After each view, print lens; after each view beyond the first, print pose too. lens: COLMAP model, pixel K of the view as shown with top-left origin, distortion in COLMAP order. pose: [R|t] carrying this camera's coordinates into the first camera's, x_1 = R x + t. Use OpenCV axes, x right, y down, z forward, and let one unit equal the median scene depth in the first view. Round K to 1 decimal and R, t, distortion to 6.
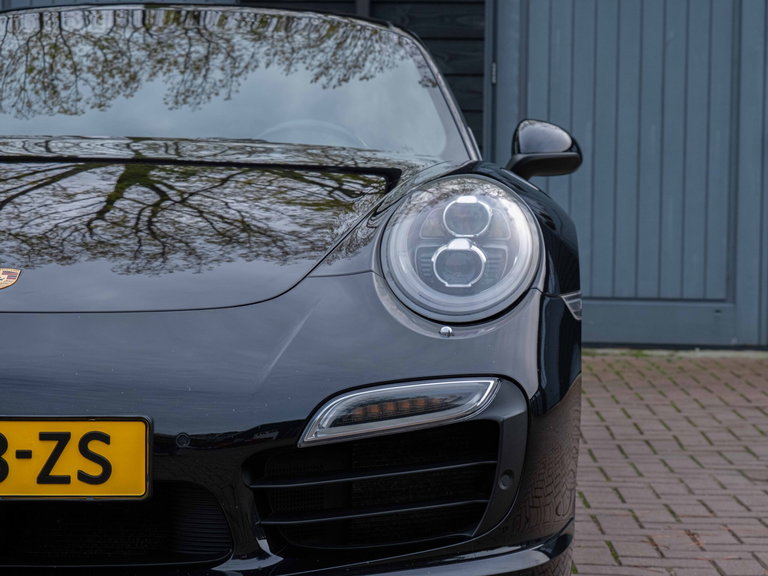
lens RADIAL K [[1930.5, 0, 435.1], [0, 1930.5, 288.9], [0, 0, 1]] dist [0.035294, 0.207584]
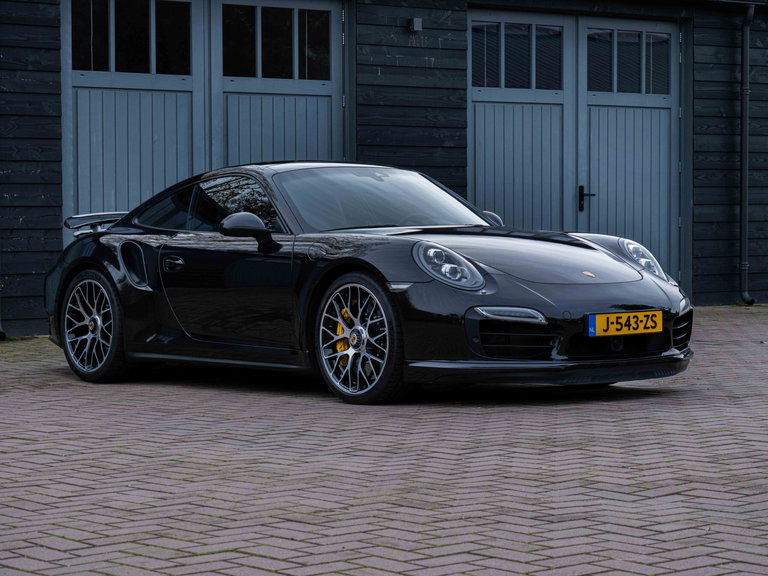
lens RADIAL K [[1920.2, 0, 384.0], [0, 1920.2, 288.0], [0, 0, 1]] dist [-0.014405, 0.492469]
pose [[0.773043, -0.041650, 0.632985, -1.594009], [0.045618, 0.998909, 0.010016, -0.018966], [-0.632712, 0.021133, 0.774099, -0.820287]]
